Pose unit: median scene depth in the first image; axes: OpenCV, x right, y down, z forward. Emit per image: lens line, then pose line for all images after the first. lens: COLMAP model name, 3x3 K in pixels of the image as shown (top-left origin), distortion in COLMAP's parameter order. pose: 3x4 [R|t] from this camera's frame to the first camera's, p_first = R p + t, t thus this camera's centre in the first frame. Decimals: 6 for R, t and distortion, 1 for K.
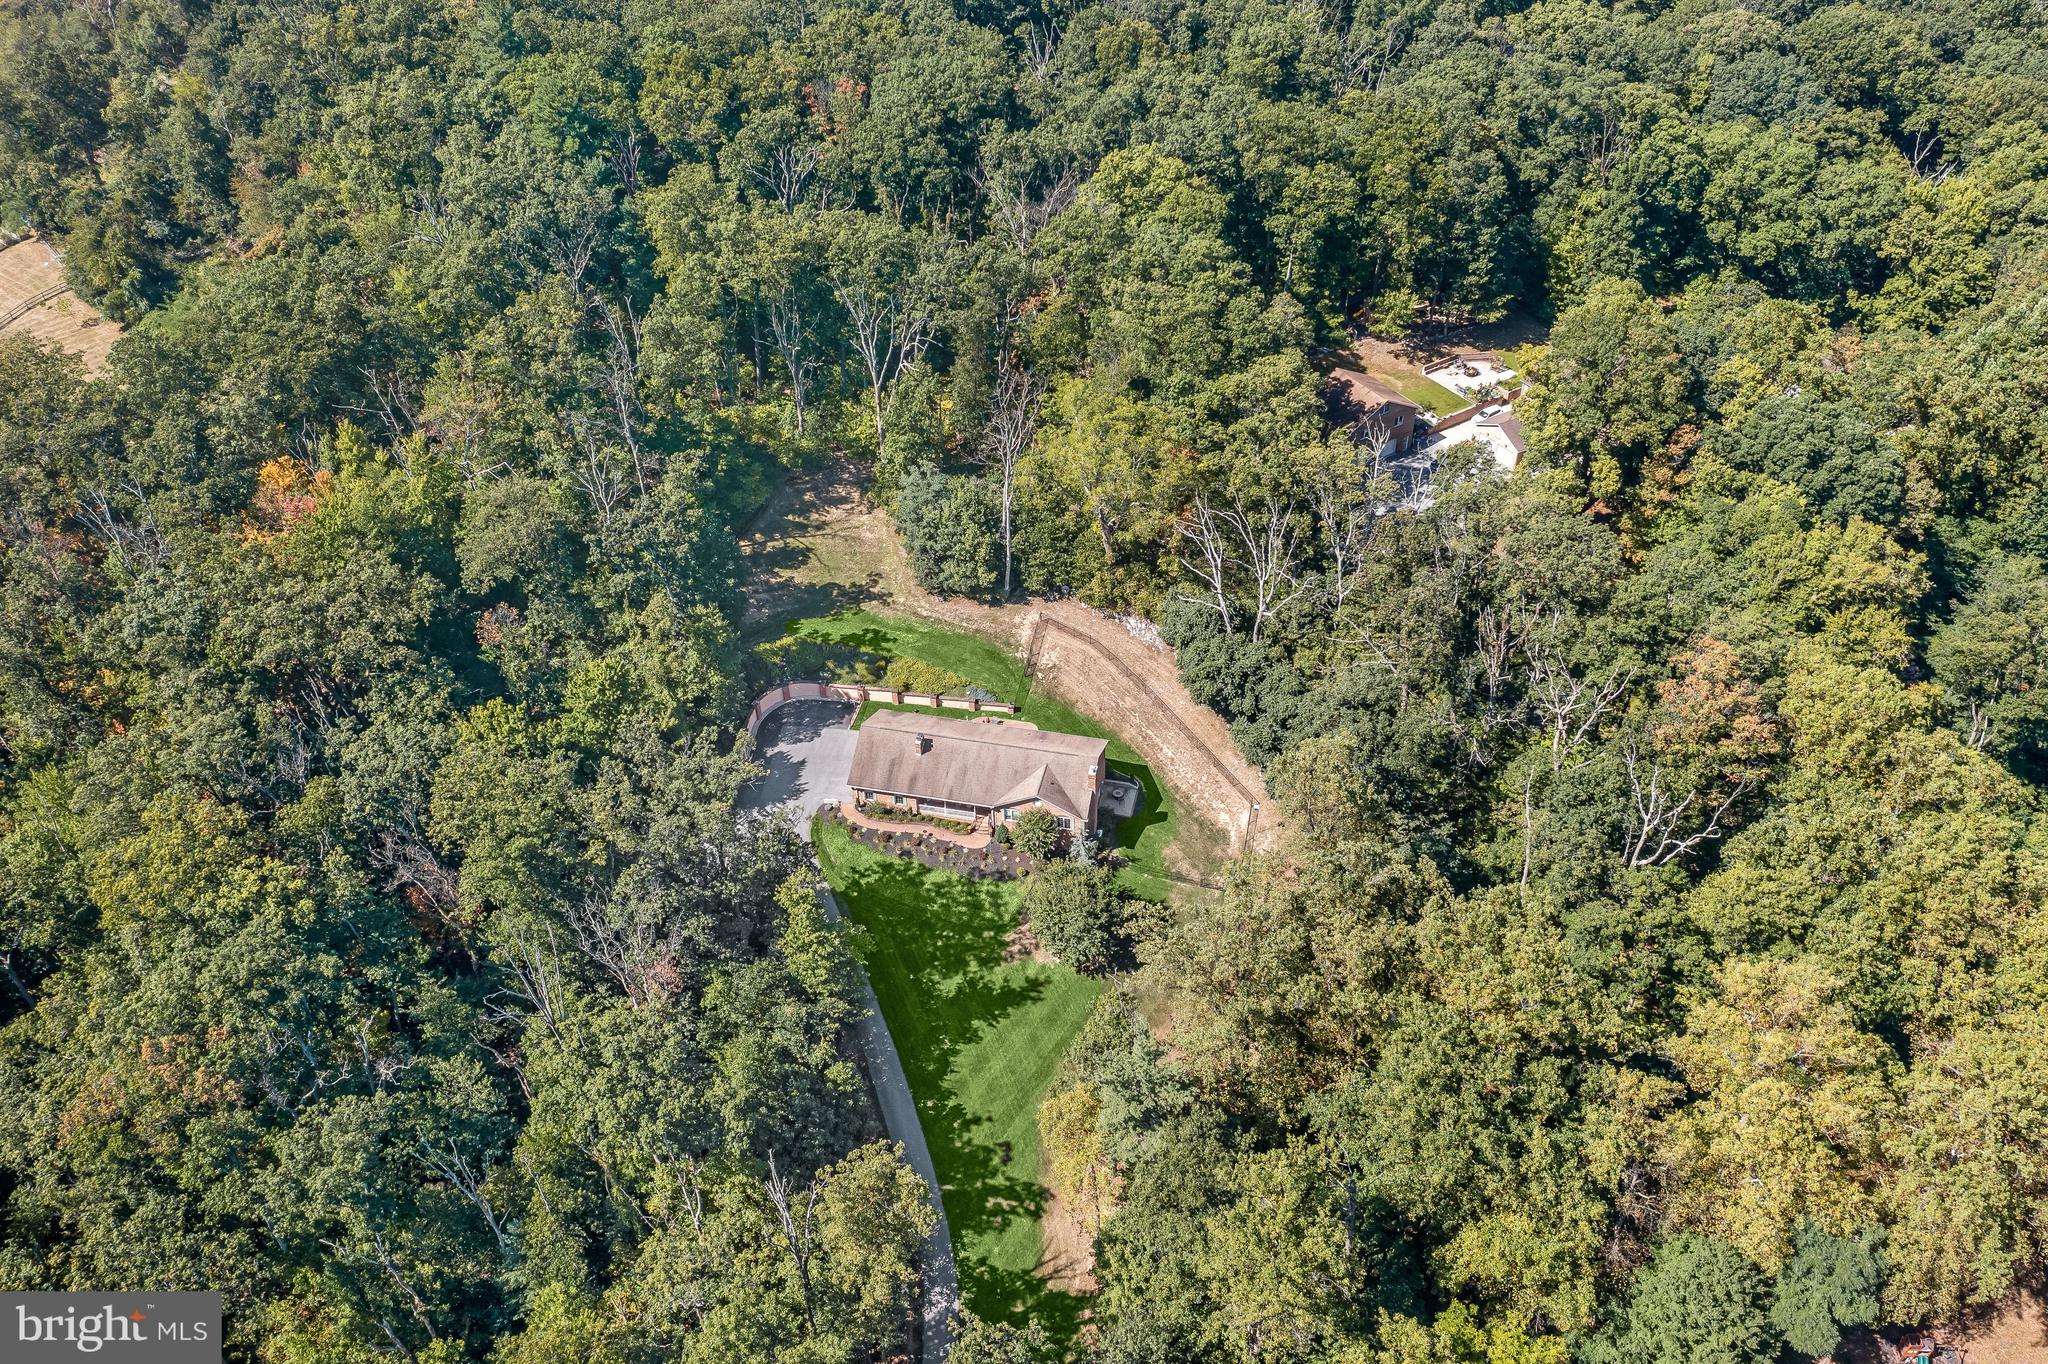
lens RADIAL K [[1615.4, 0, 1015.4], [0, 1615.4, 701.6], [0, 0, 1]] dist [-0.018337, 0.003713]
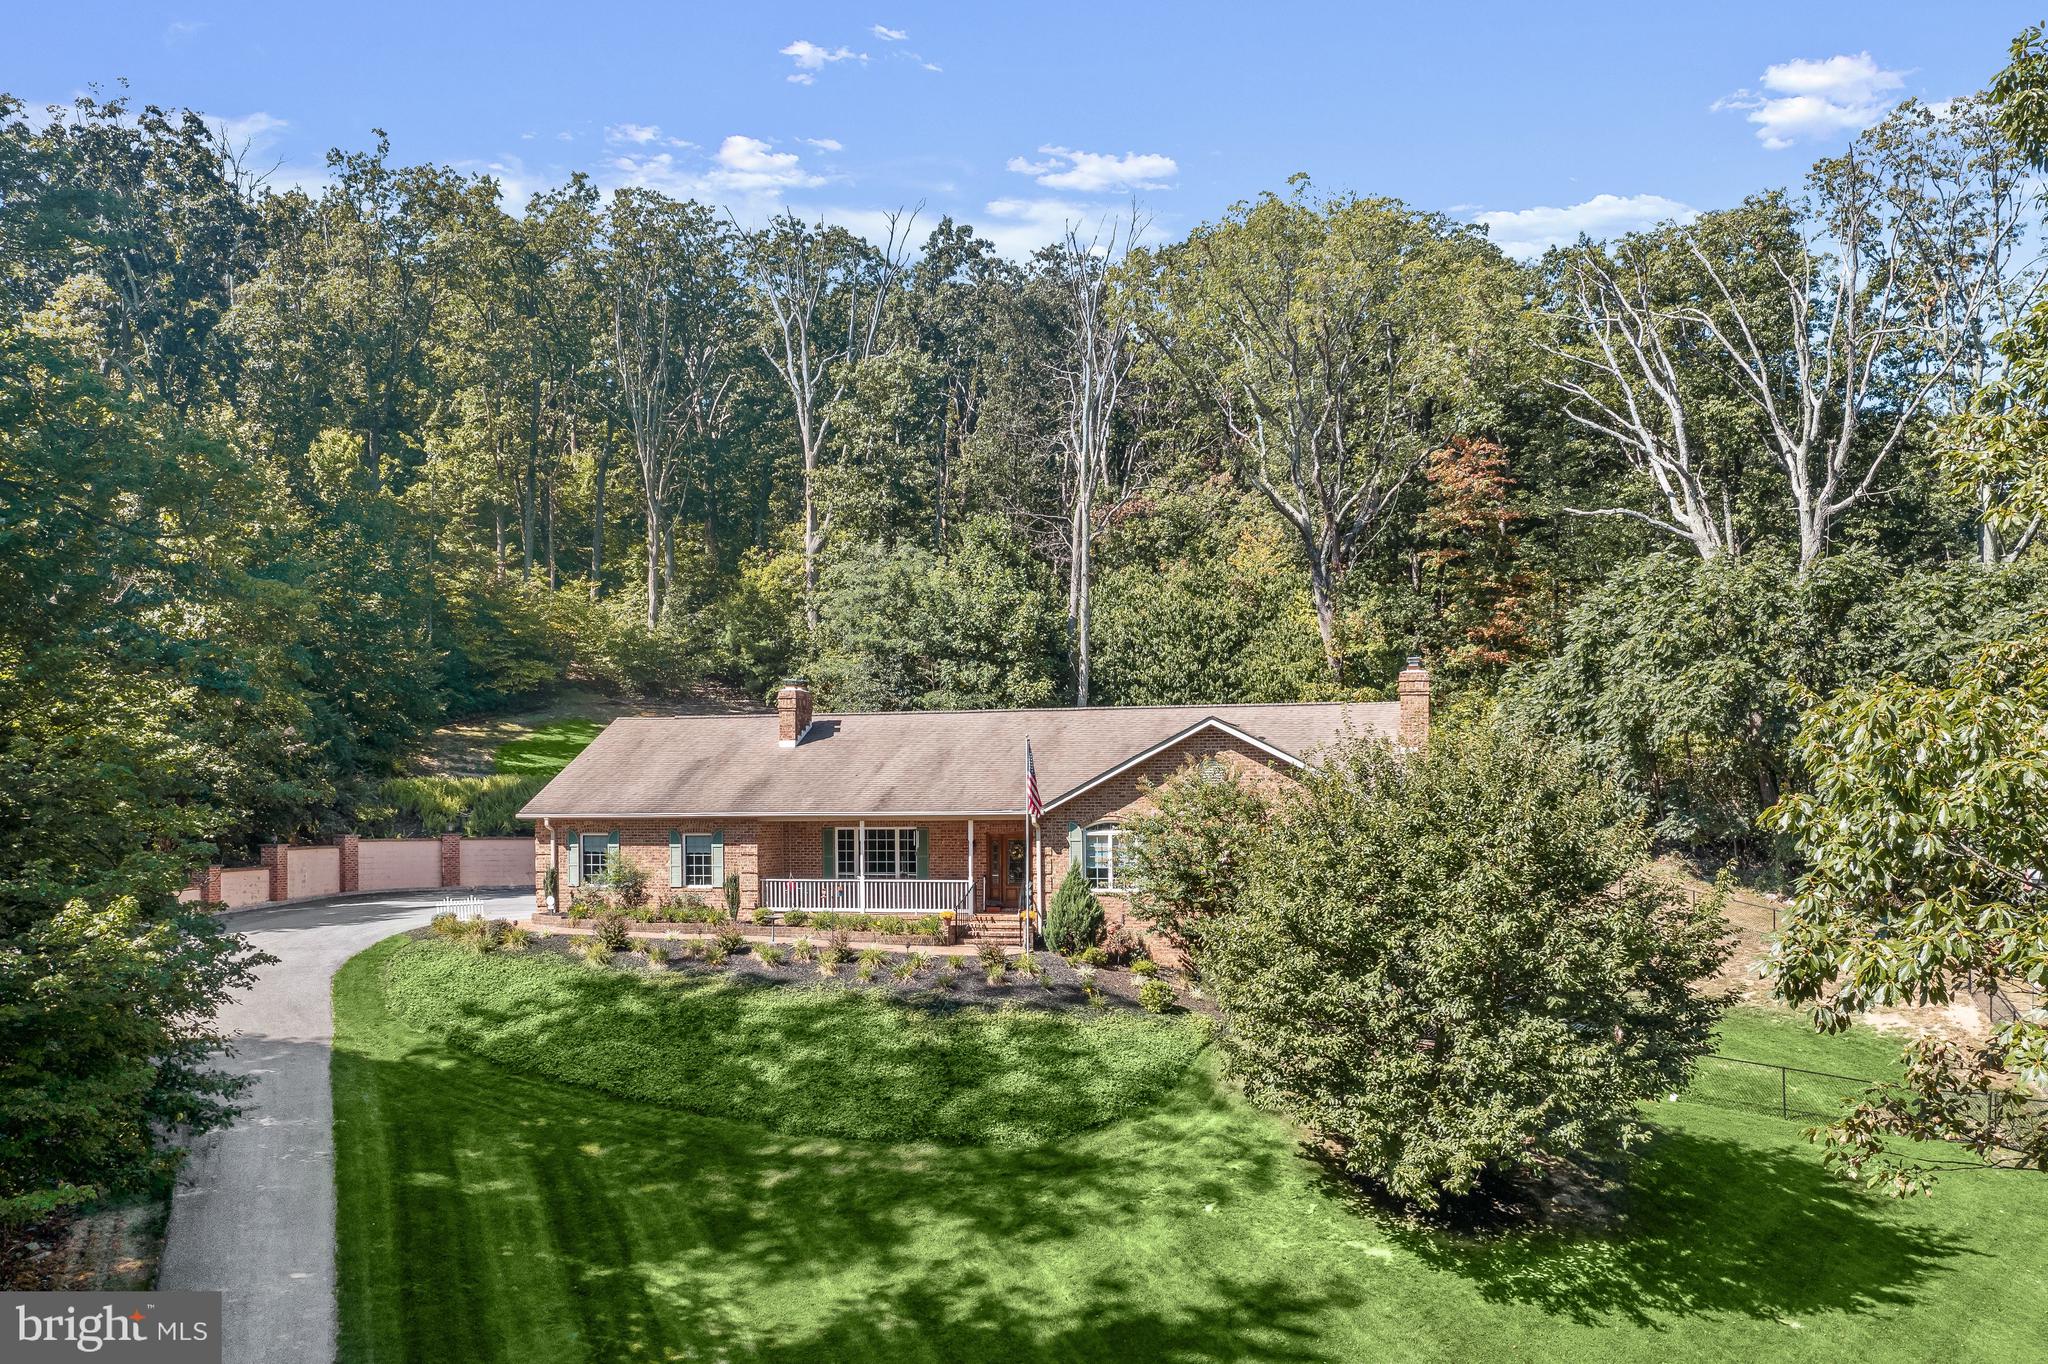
lens RADIAL K [[1689.0, 0, 1011.9], [0, 1689.0, 814.7], [0, 0, 1]] dist [-0.018162, -0.004899]
pose [[0.999590, 0.009478, -0.027016, -0.009740], [-0.024636, 0.765509, -0.642954, 0.216418], [0.014587, 0.643356, 0.765428, 0.703759]]
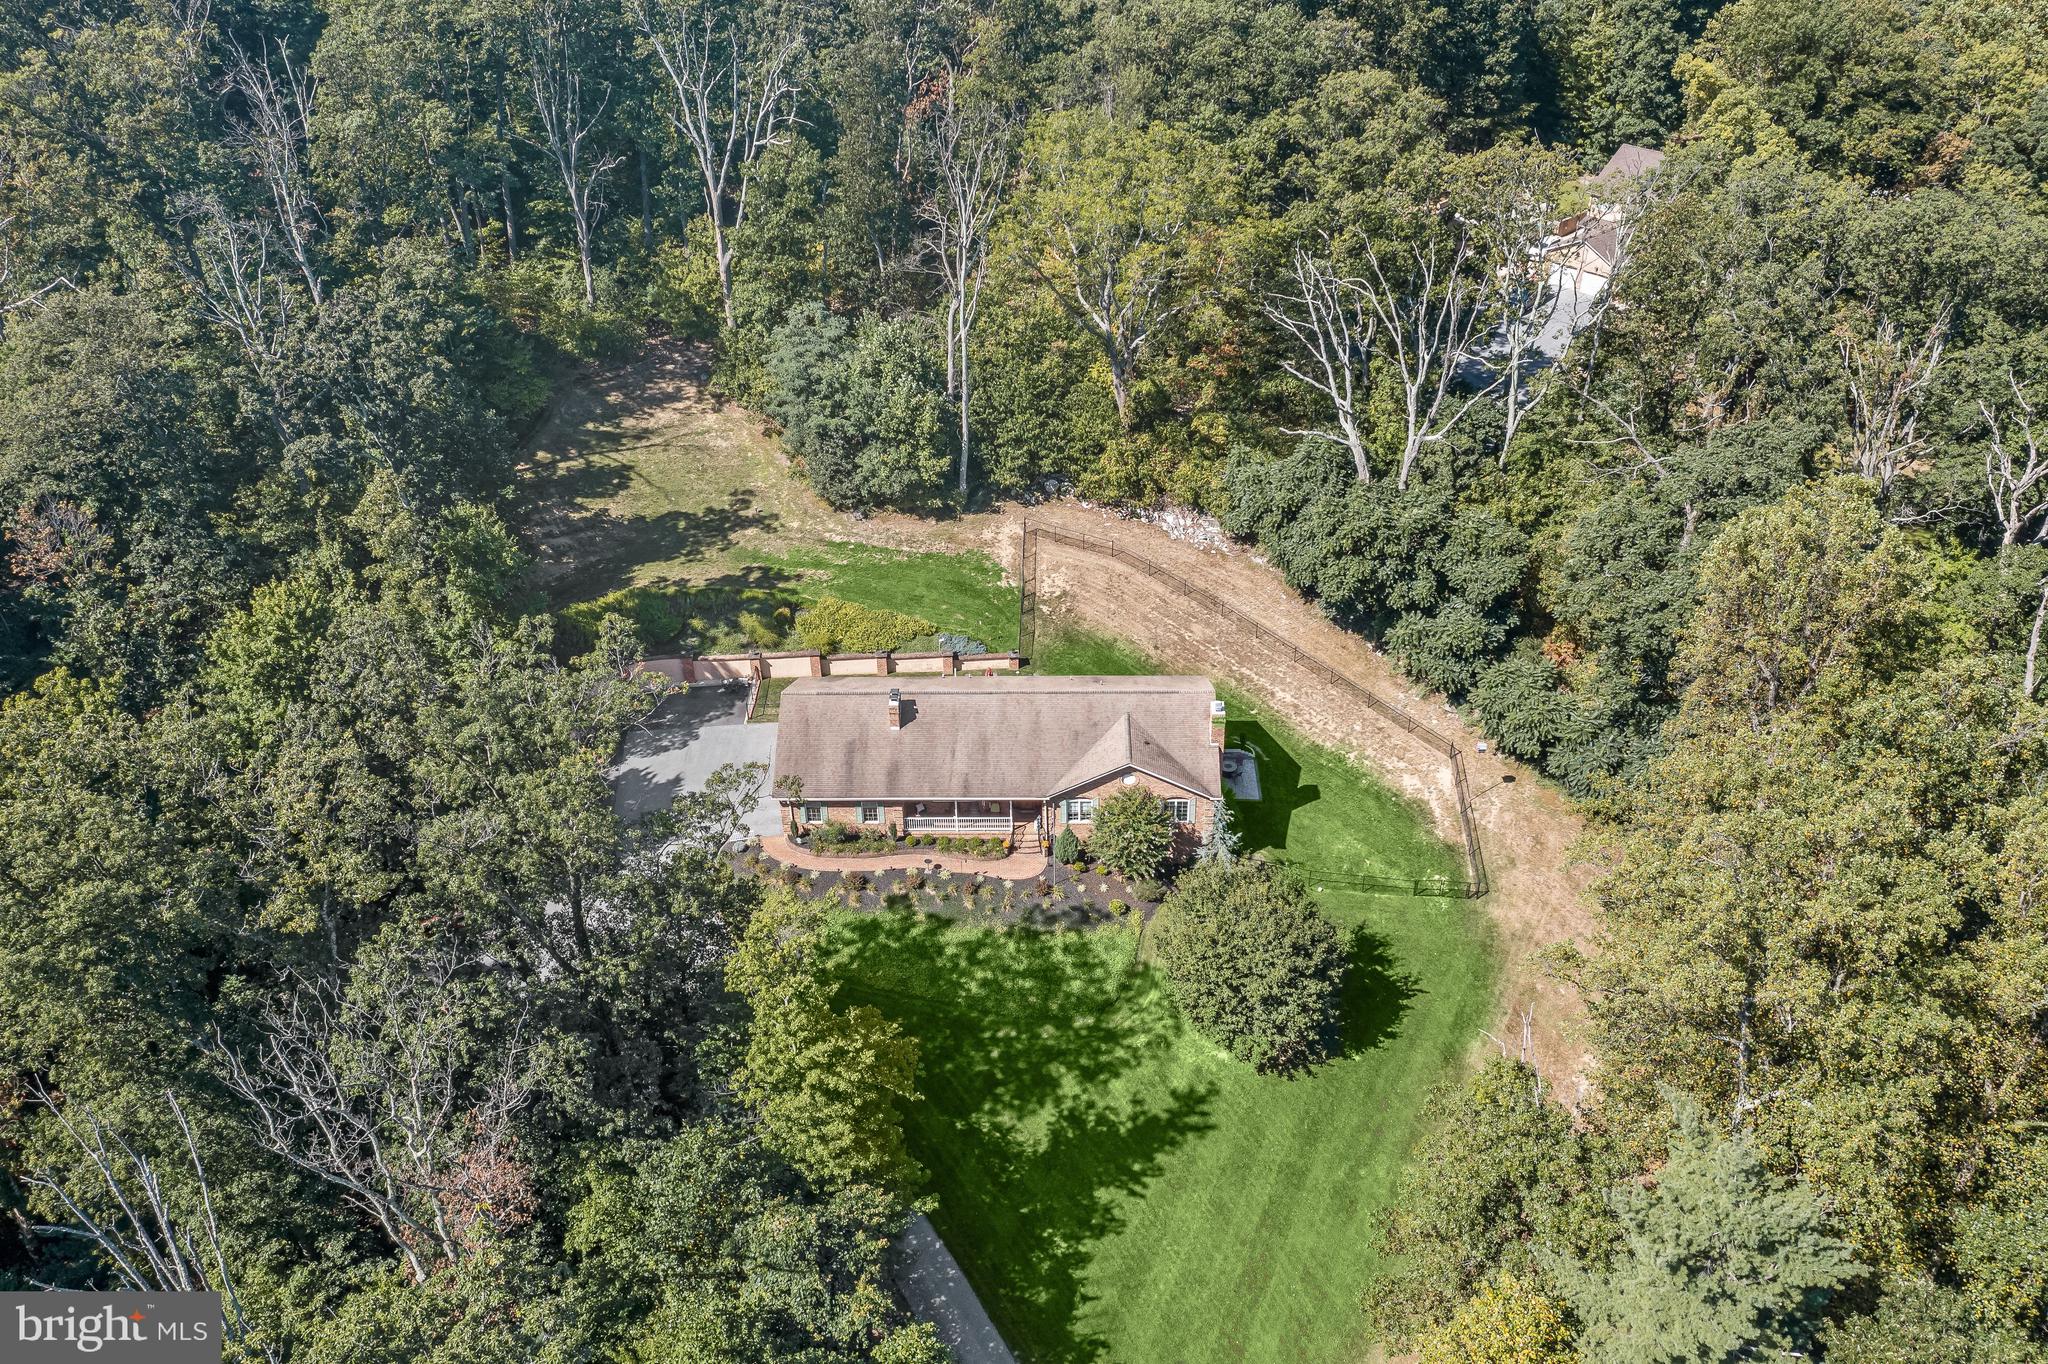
lens RADIAL K [[1631.7, 0, 1017.9], [0, 1631.7, 684.4], [0, 0, 1]] dist [-0.023984, -0.000148]
pose [[0.979078, -0.111170, 0.170433, -0.102065], [0.130839, 0.985409, -0.108862, 0.076694], [-0.155844, 0.128884, 0.979337, 0.400552]]
